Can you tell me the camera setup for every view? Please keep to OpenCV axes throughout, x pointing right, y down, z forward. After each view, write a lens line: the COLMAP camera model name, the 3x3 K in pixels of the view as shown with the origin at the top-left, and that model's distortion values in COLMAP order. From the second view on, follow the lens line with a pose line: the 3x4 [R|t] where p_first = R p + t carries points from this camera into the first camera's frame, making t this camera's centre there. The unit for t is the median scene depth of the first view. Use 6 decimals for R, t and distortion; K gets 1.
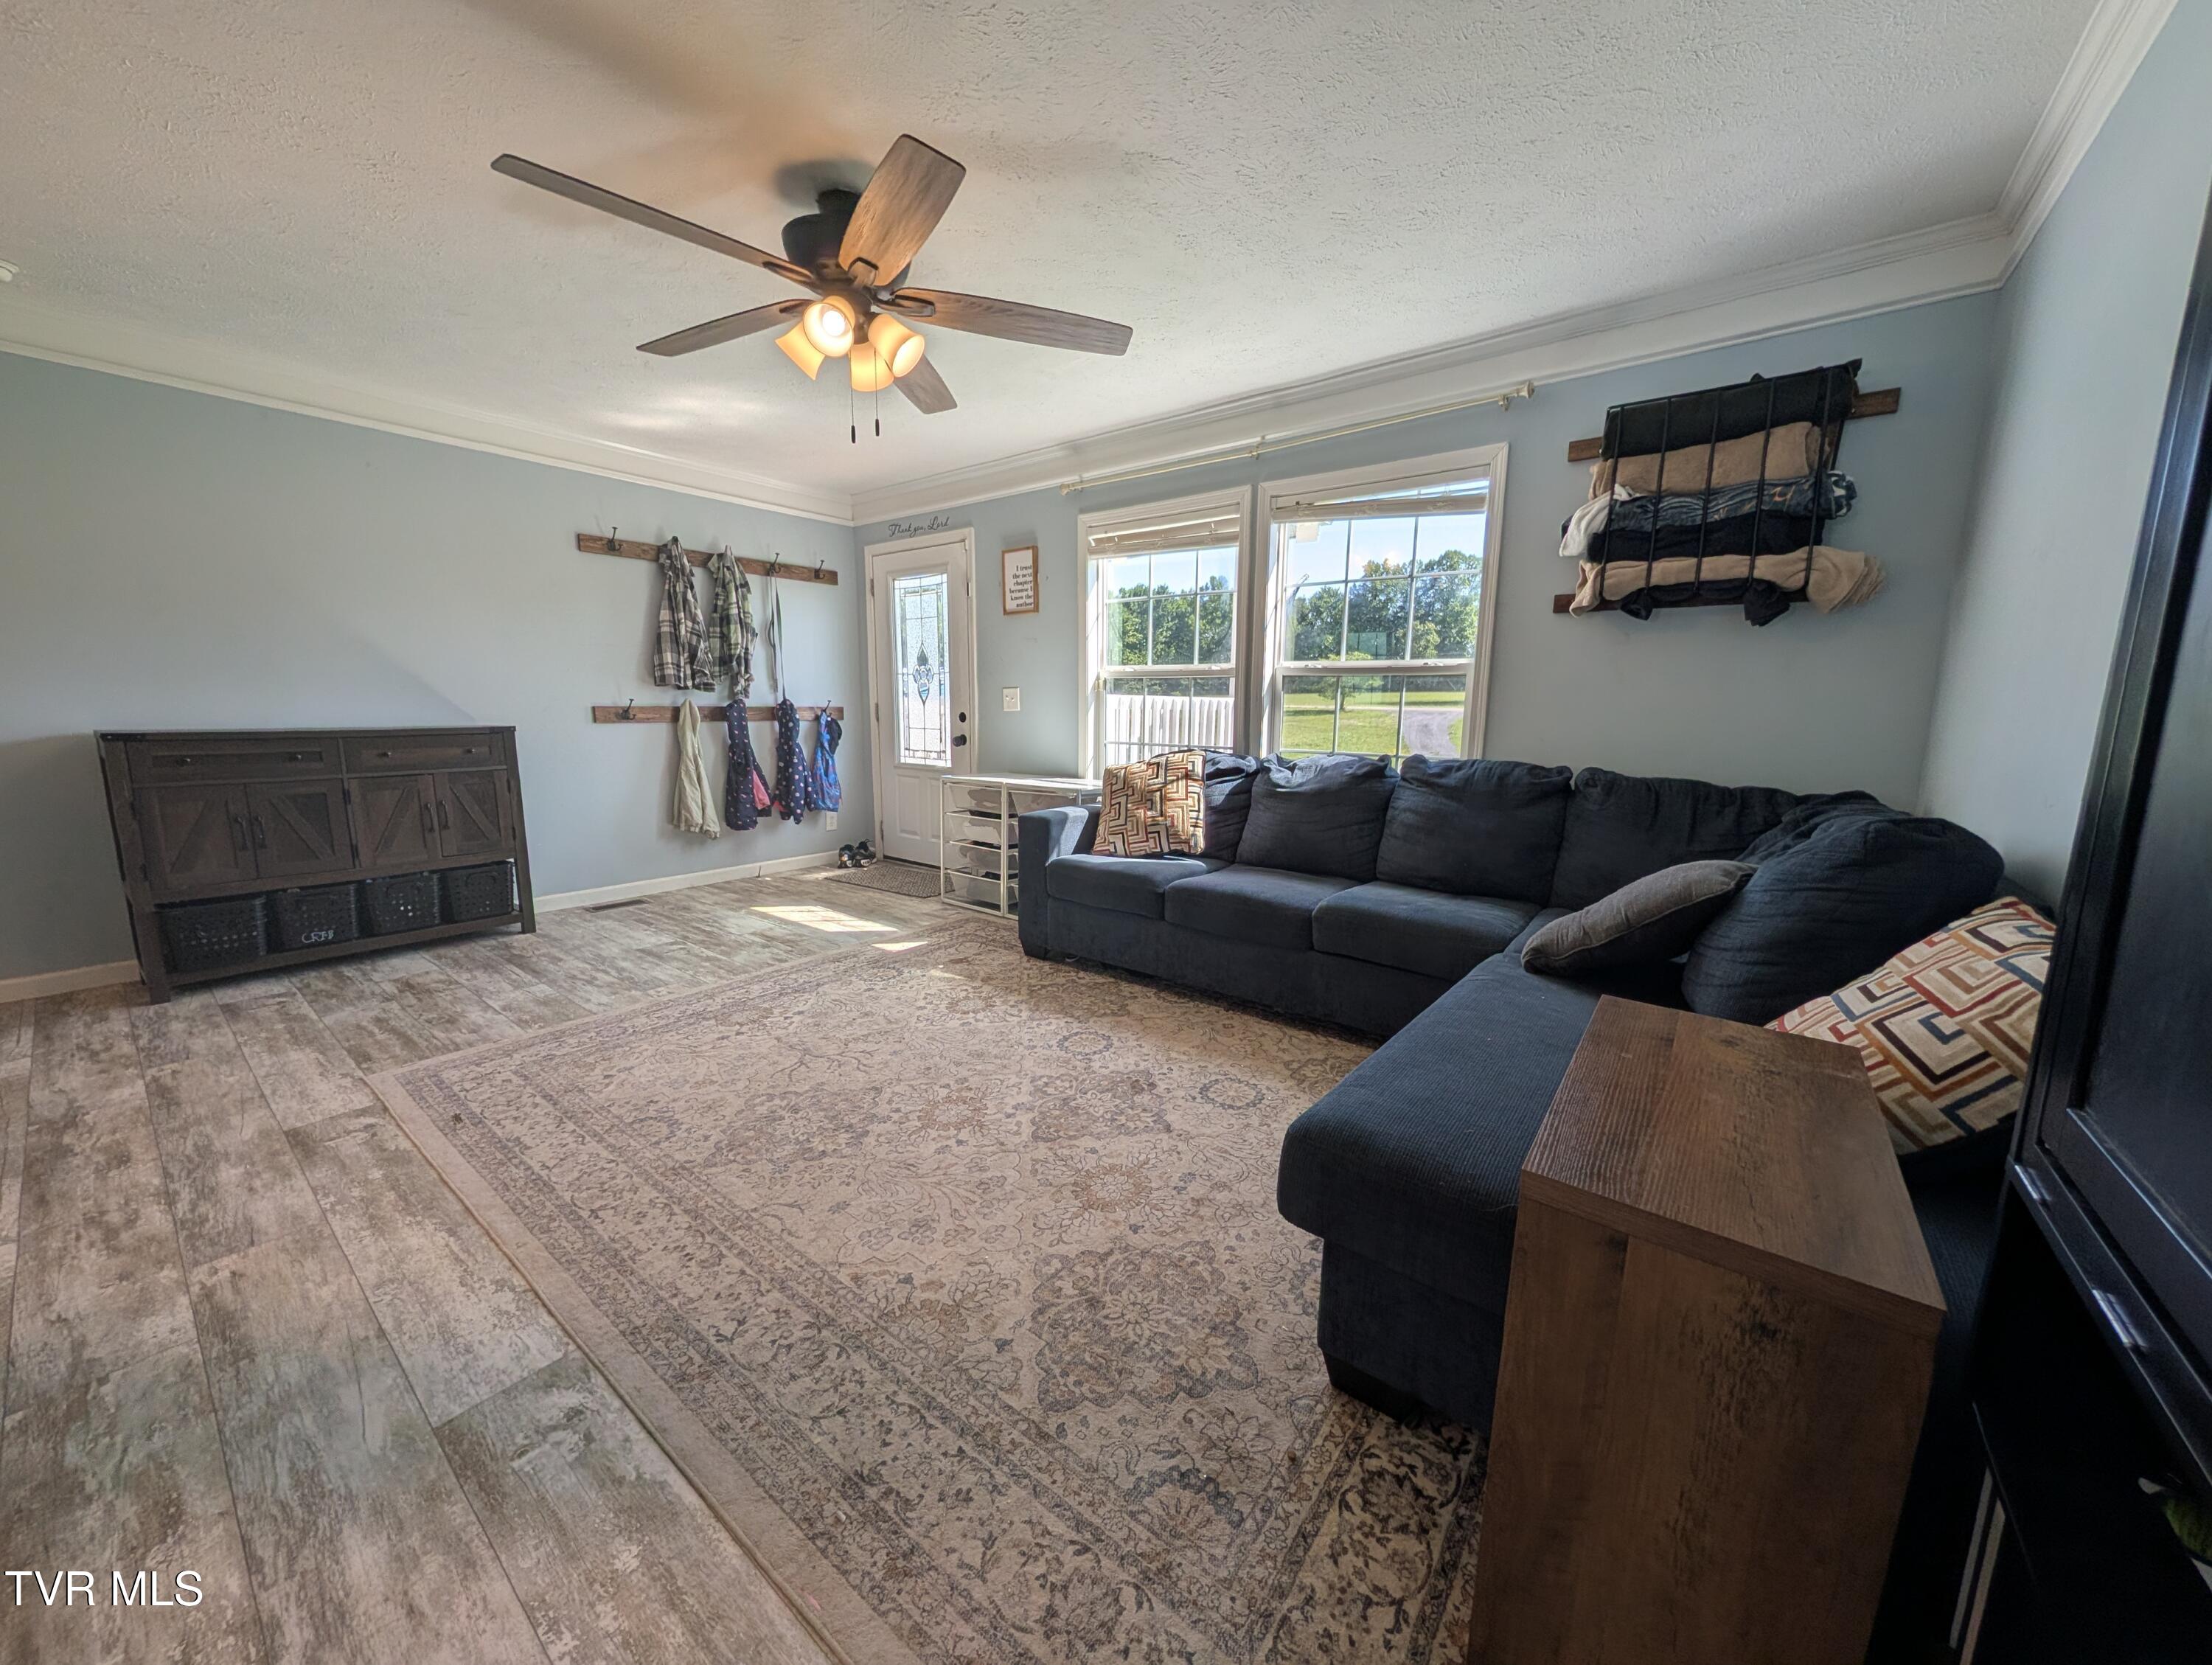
lens RADIAL K [[832.7, 0, 1095.9], [0, 832.7, 838.1], [0, 0, 1]] dist [-0.001584, 0.001347]
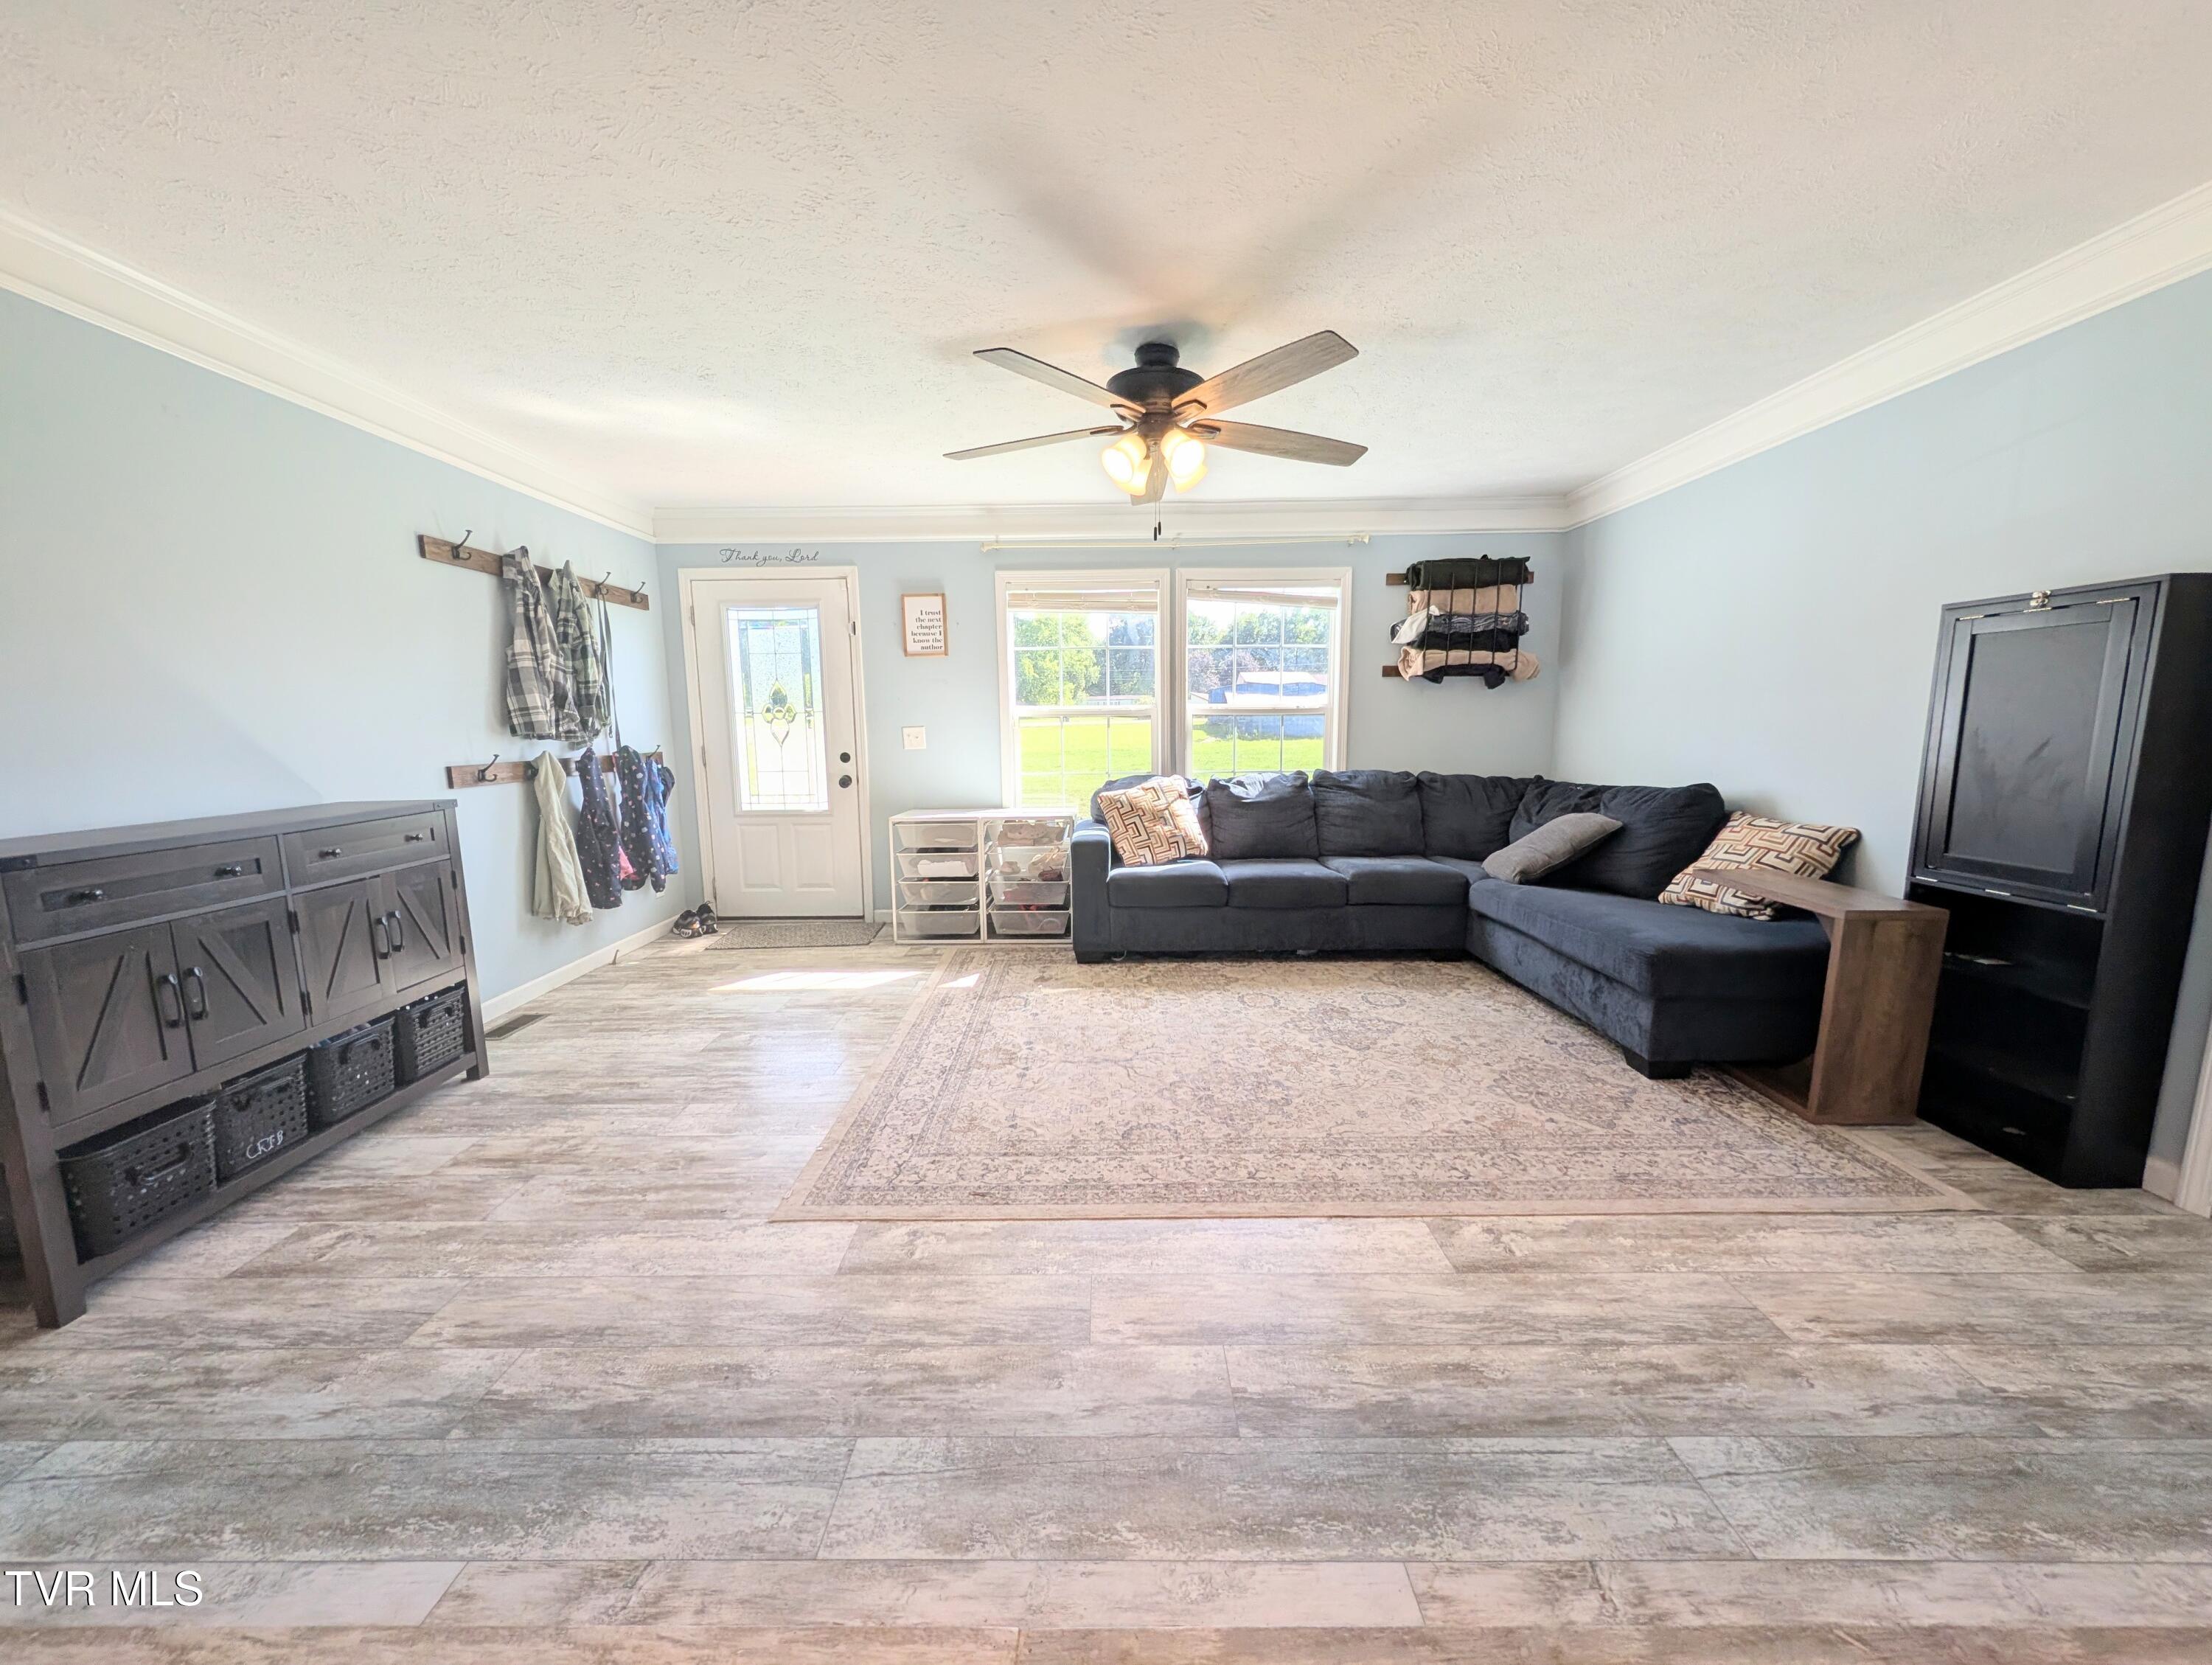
lens RADIAL K [[832.7, 0, 1110.3], [0, 832.7, 837.3], [0, 0, 1]] dist [-0.001584, 0.001347]
pose [[0.776720, -0.106393, 0.620795, -0.810267], [0.119352, 0.992634, 0.020790, -0.054264], [-0.618435, 0.057946, 0.783697, 0.077748]]
